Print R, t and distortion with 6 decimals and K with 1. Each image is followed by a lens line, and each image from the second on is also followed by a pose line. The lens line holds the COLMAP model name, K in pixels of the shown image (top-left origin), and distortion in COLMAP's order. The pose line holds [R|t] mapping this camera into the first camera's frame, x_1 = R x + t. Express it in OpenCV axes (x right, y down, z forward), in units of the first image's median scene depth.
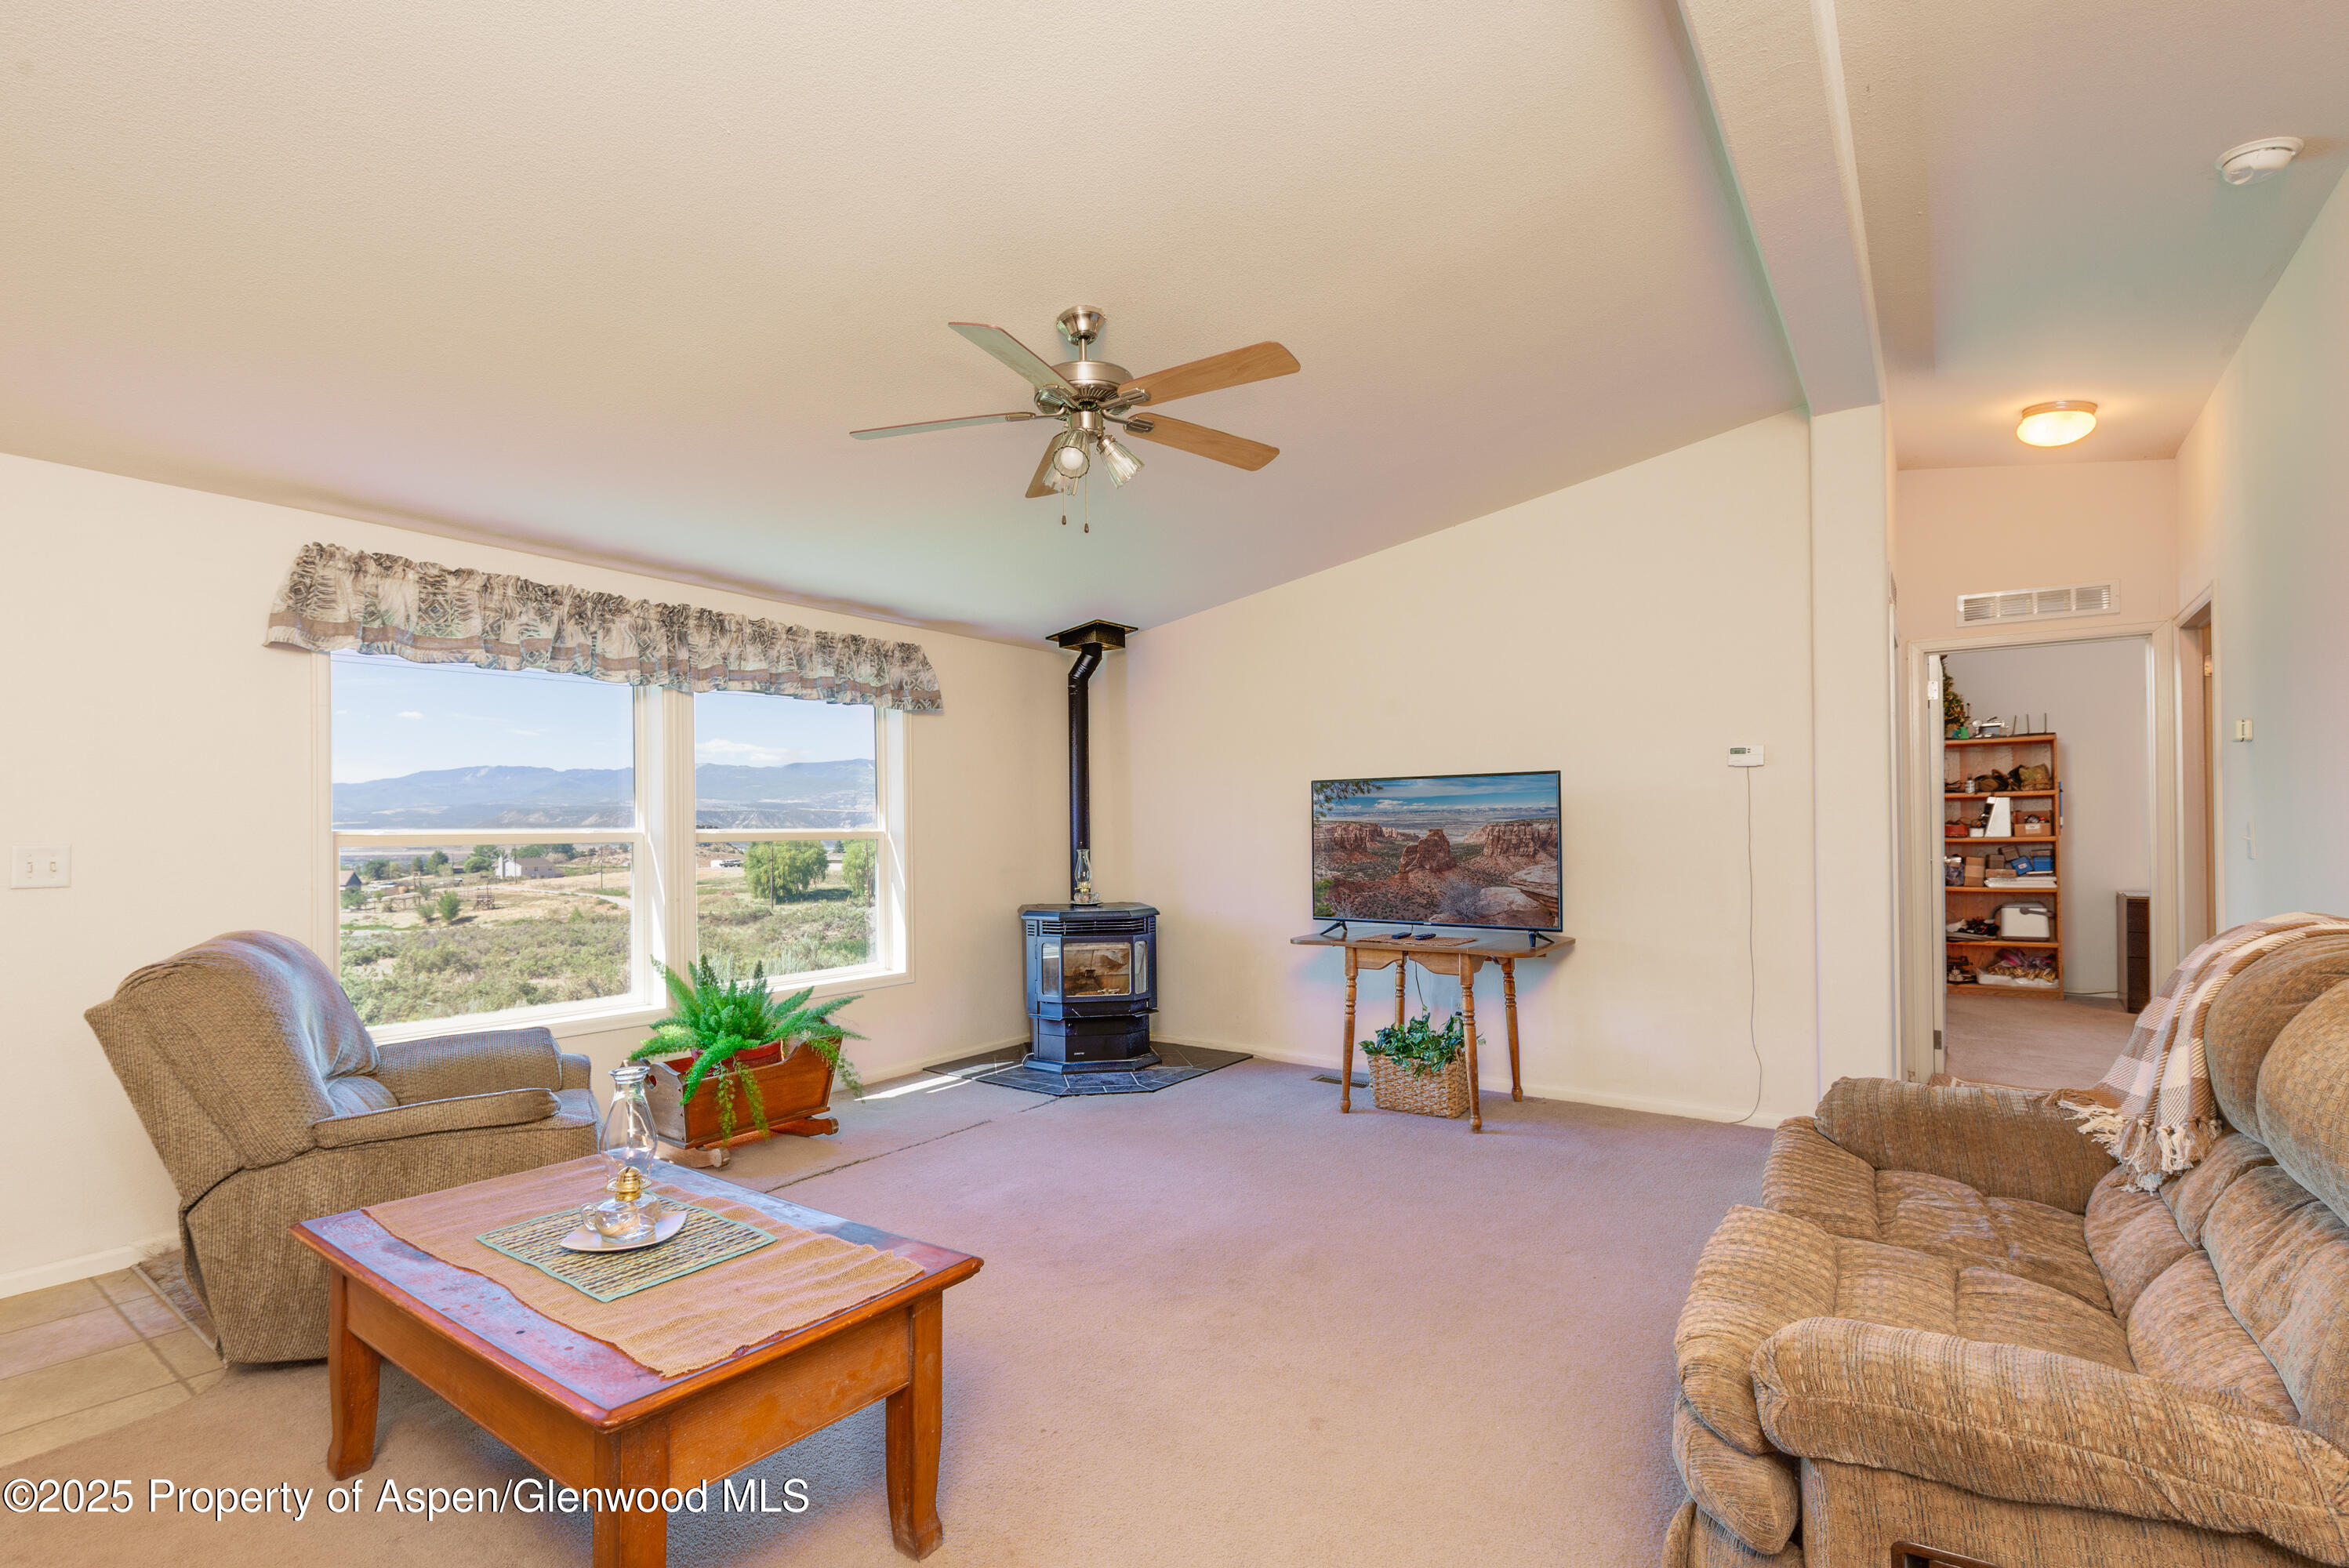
lens RADIAL K [[1060.0, 0, 1171.3], [0, 1060.0, 836.5], [0, 0, 1]] dist [0.000250, 0.000040]
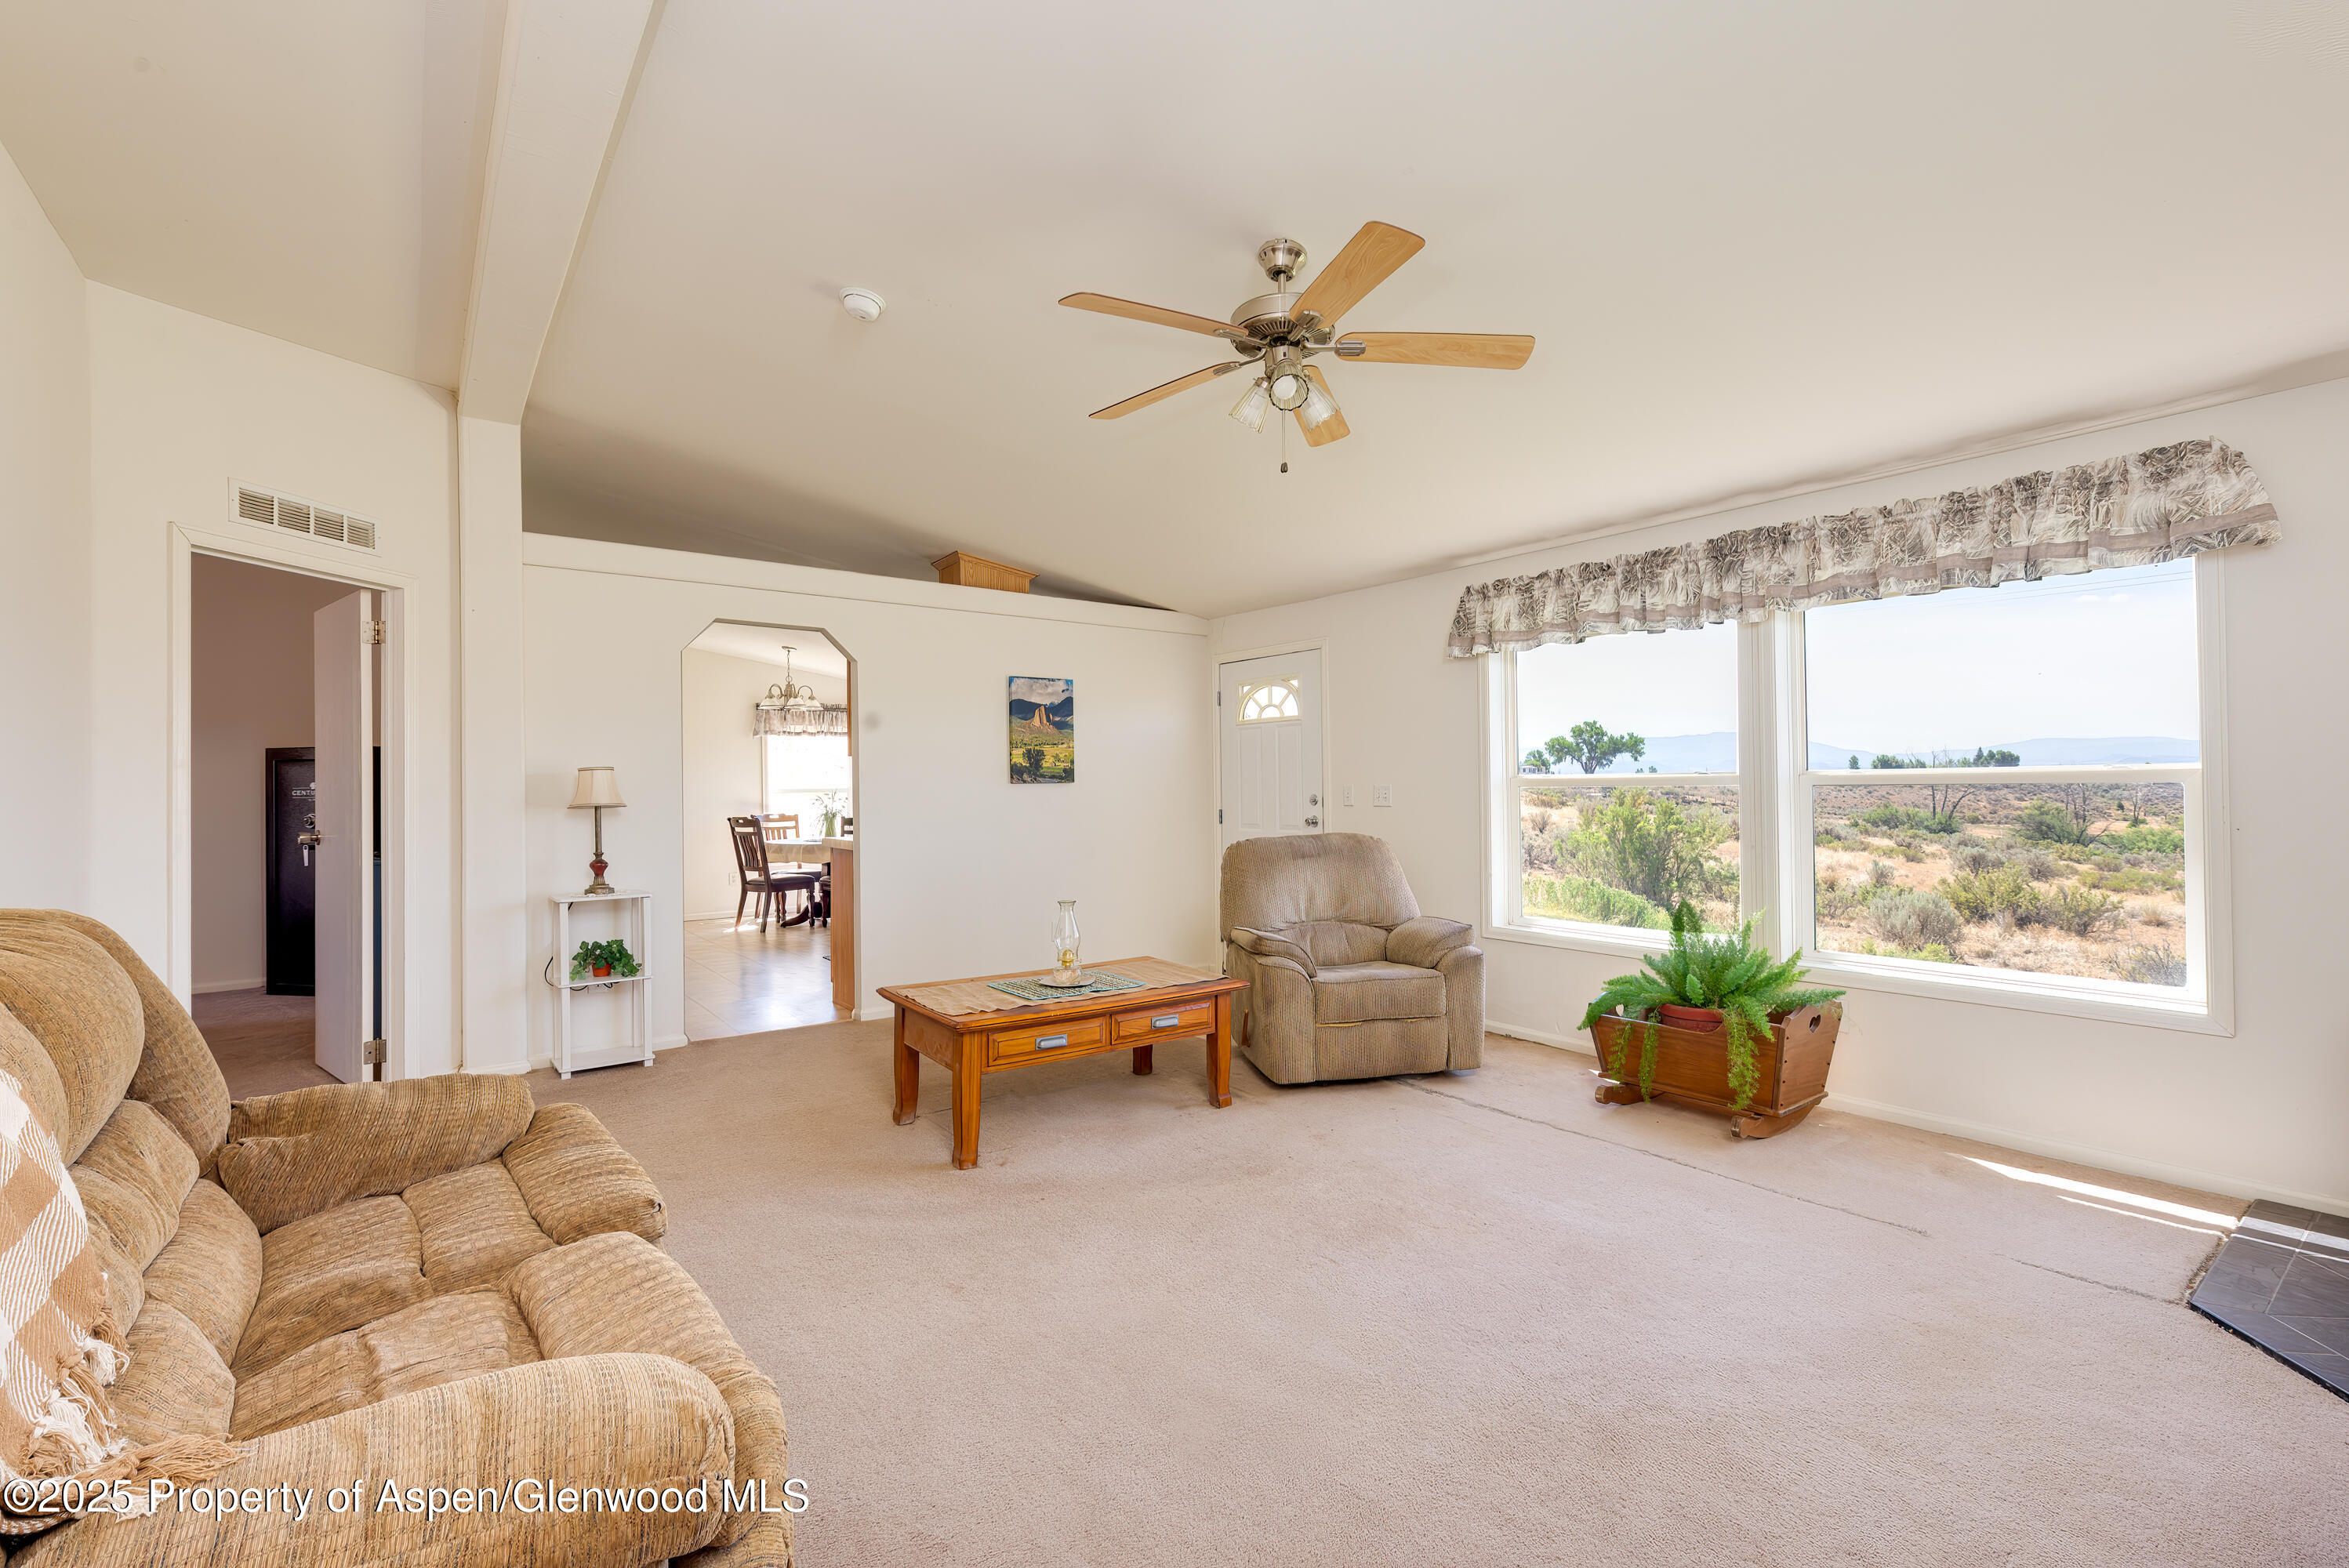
lens RADIAL K [[1062.9, 0, 1174.5], [0, 1062.9, 784.0], [0, 0, 1]] dist [0.000535, 0.000023]
pose [[-0.307581, 0.011607, -0.951451, 0.590045], [0.011543, 0.999898, 0.008467, -0.008865], [0.951452, -0.008379, -0.307683, 0.811133]]
